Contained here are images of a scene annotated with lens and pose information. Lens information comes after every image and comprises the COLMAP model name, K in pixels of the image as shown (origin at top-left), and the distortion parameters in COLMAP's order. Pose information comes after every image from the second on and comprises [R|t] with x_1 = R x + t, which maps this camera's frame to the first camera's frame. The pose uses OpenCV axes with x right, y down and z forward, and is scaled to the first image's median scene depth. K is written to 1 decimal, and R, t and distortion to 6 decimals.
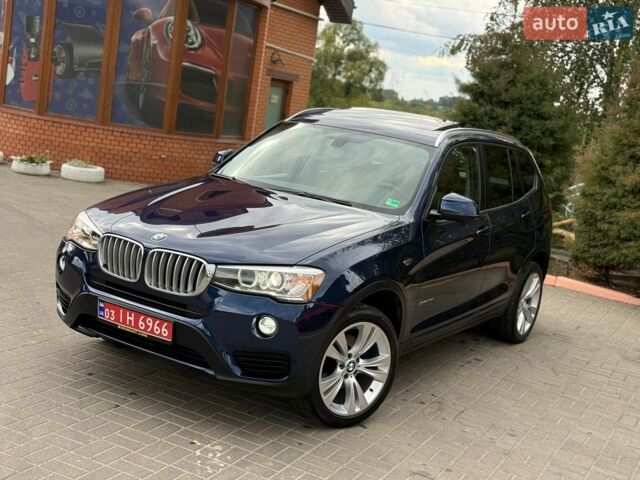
lens RADIAL K [[894.9, 0, 320.0], [0, 894.9, 240.0], [0, 0, 1]] dist [0.149070, -0.093972]
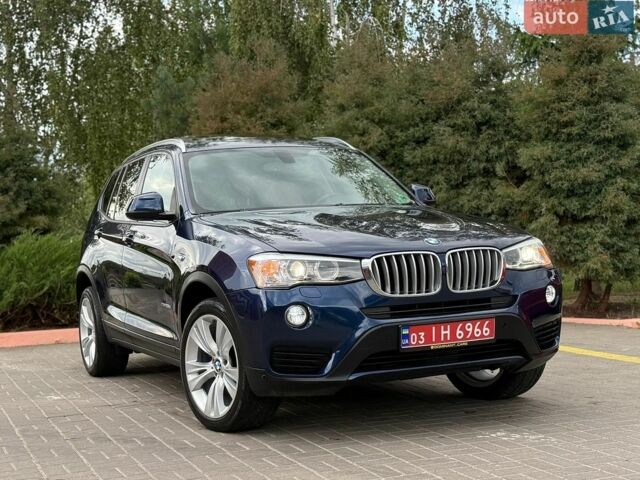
lens RADIAL K [[1075.4, 0, 320.0], [0, 1075.4, 240.0], [0, 0, 1]] dist [0.161303, -0.027155]
pose [[0.573566, -0.179876, 0.799166, -0.971485], [0.272061, 0.962045, 0.021277, -0.051958], [-0.772661, 0.205218, 0.600733, 0.359005]]
